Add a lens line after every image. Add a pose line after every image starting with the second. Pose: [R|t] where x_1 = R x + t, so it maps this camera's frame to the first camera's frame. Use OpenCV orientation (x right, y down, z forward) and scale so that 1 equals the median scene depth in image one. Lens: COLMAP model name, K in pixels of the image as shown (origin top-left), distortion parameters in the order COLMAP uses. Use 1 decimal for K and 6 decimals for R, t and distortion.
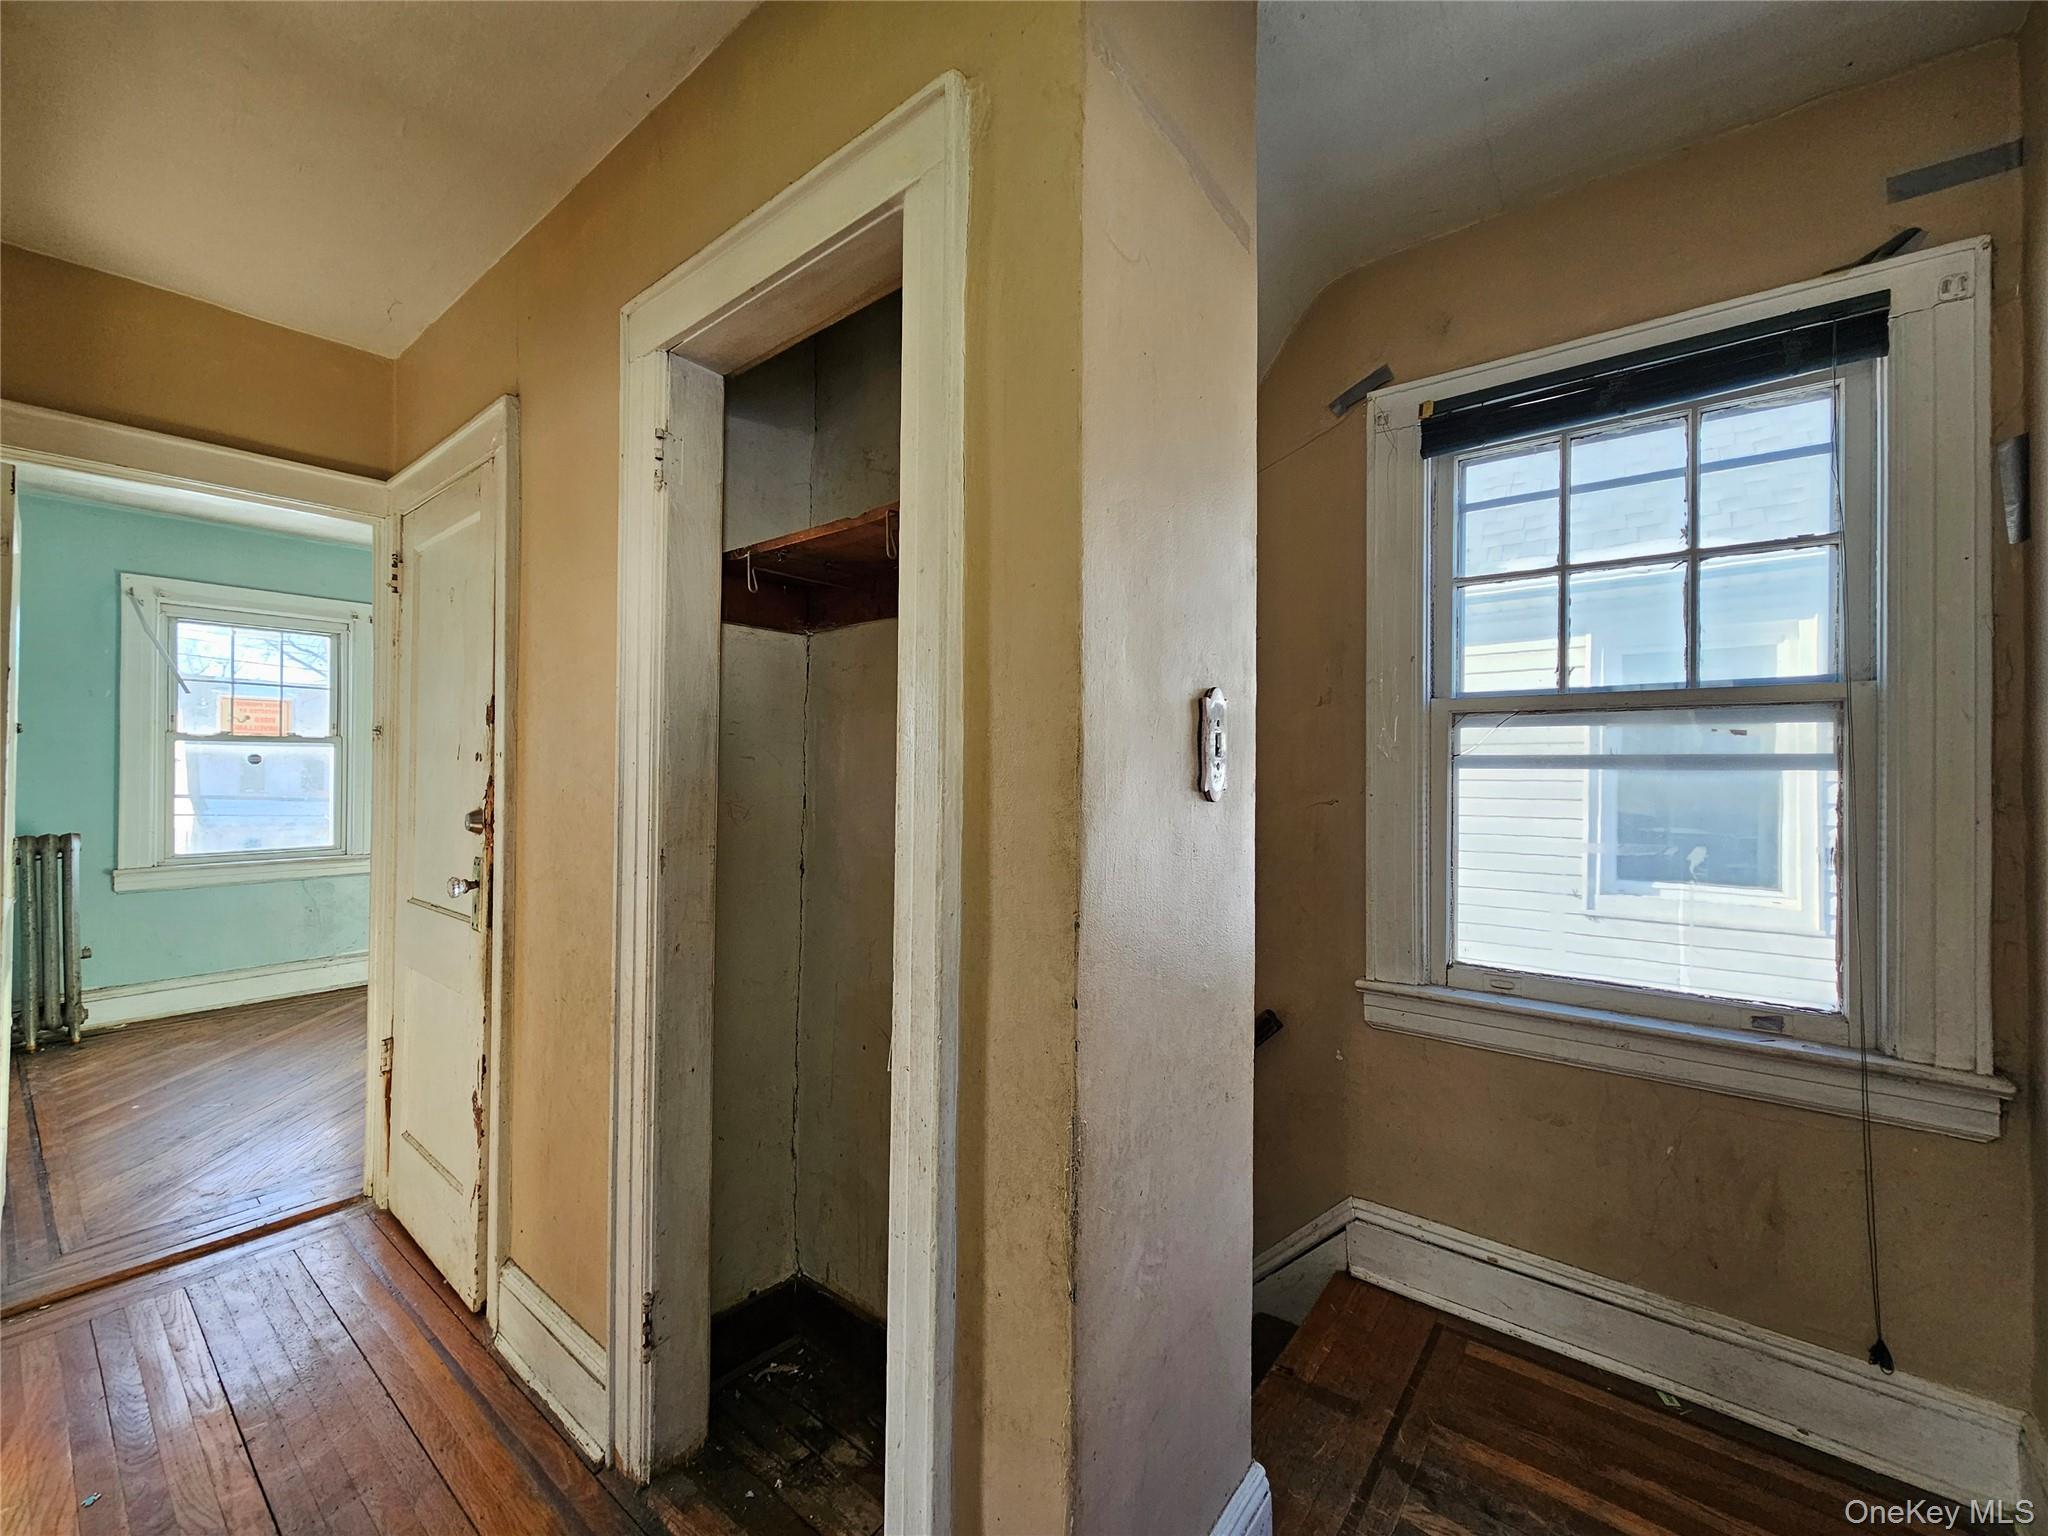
lens RADIAL K [[834.9, 0, 1034.3], [0, 834.9, 771.3], [0, 0, 1]] dist [0.007604, 0.000321]
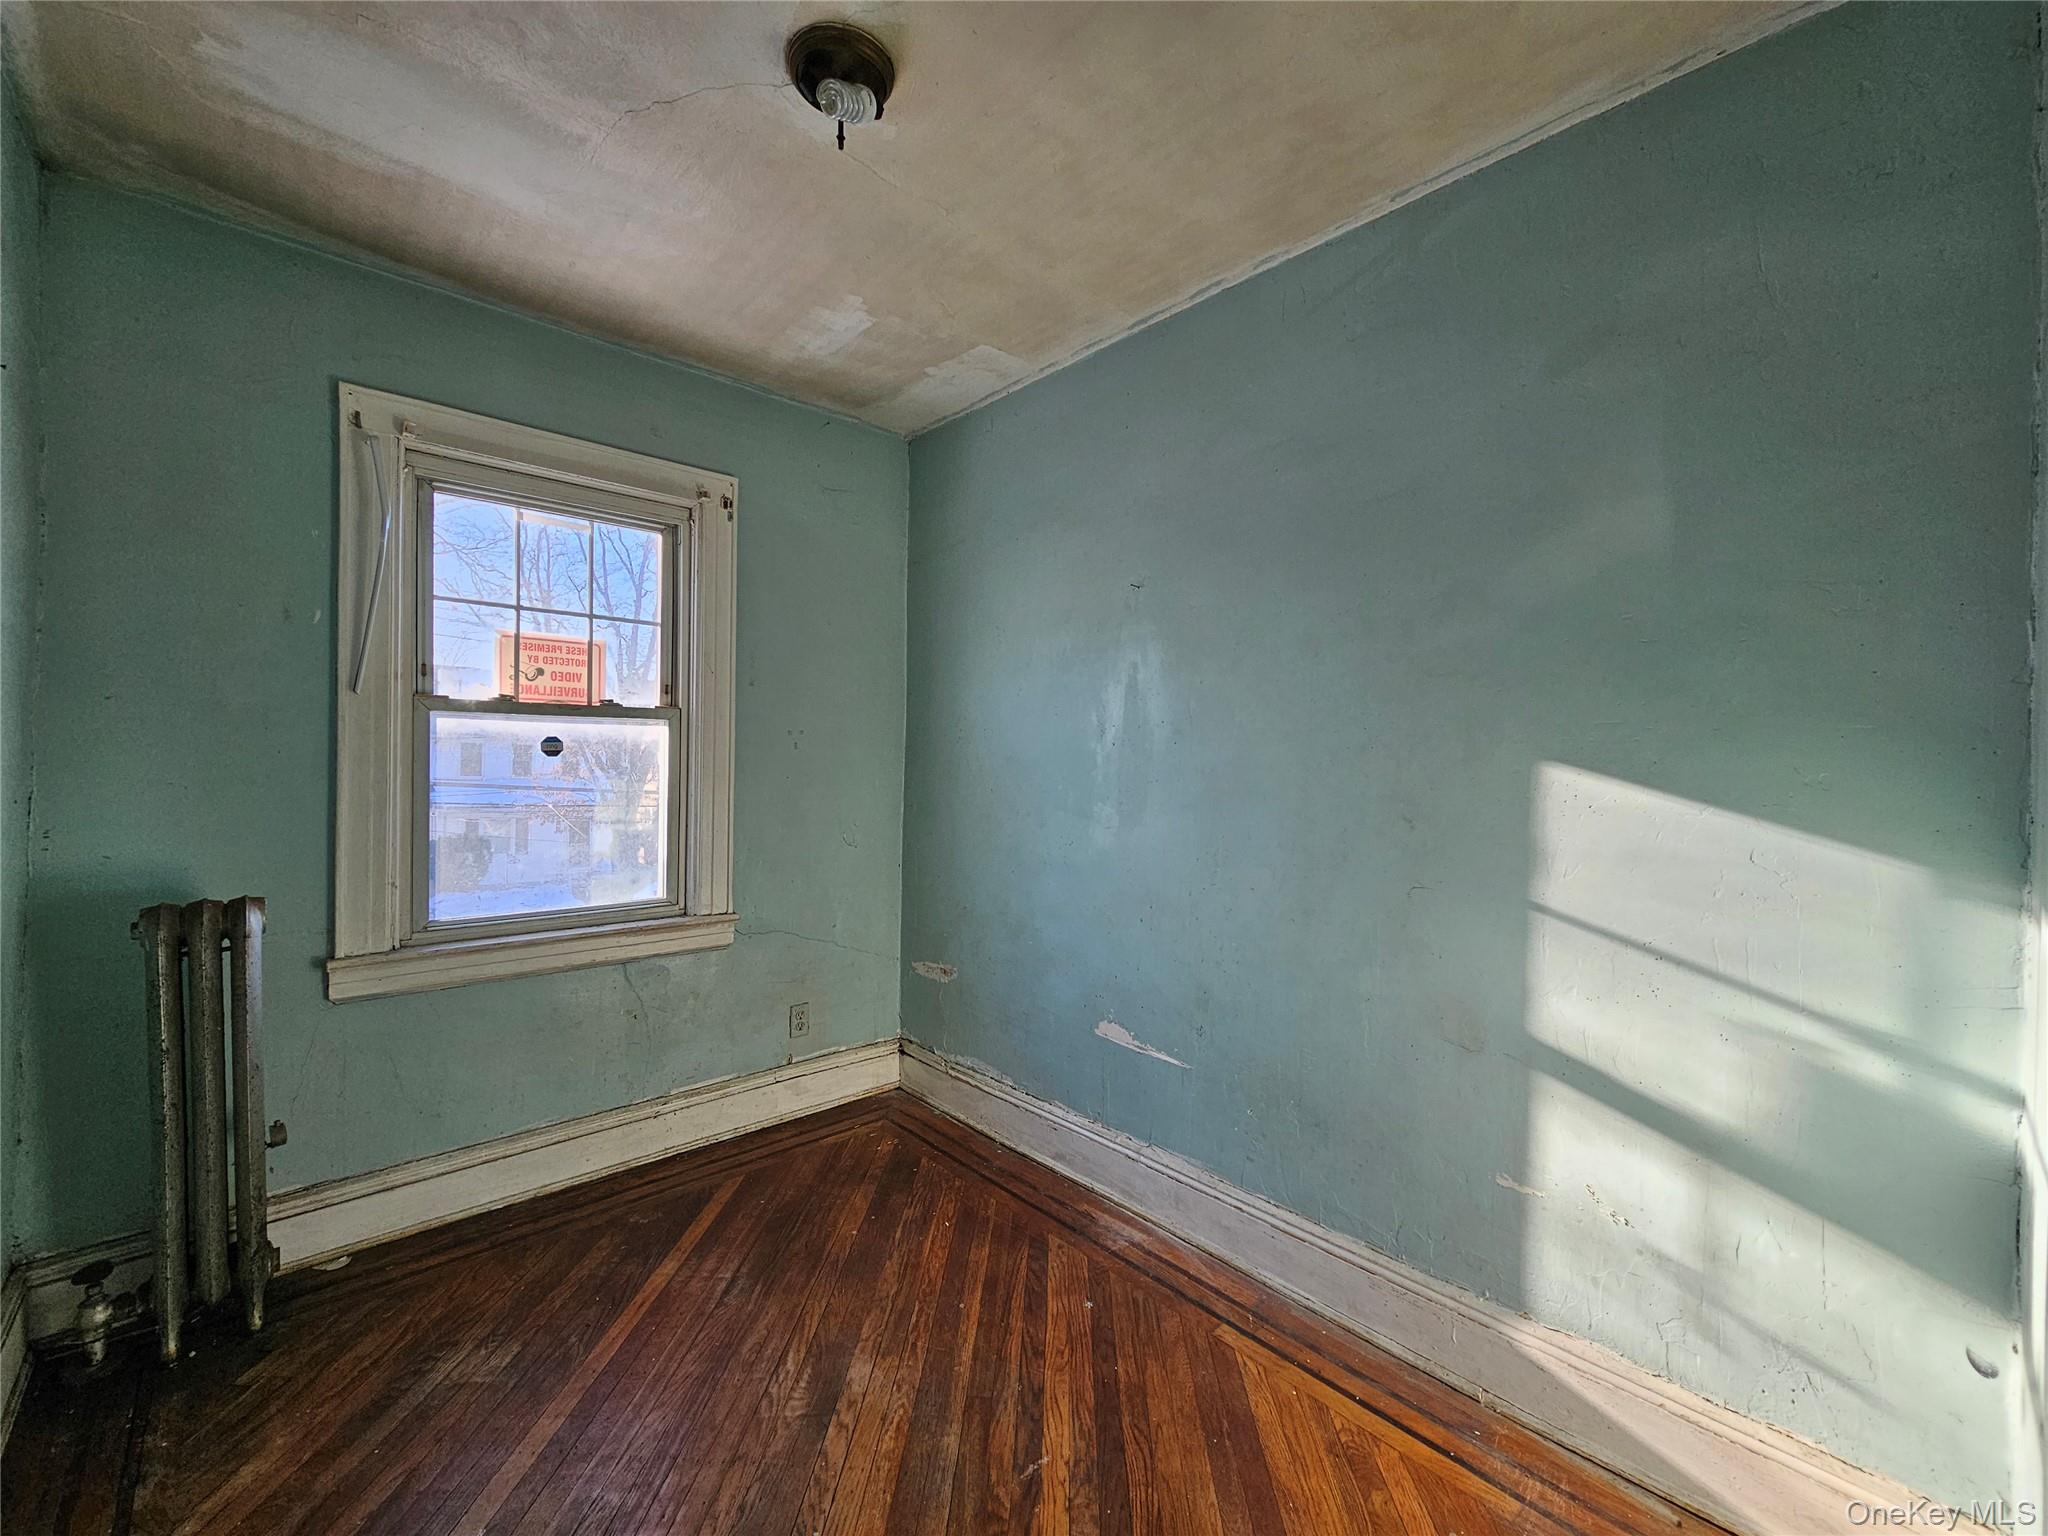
lens RADIAL K [[834.9, 0, 1036.0], [0, 834.9, 778.7], [0, 0, 1]] dist [0.007604, 0.000321]
pose [[0.987352, 0.025626, -0.156457, -0.545774], [-0.021488, 0.999375, 0.028084, -0.016007], [0.157079, -0.024367, 0.987285, 0.524572]]
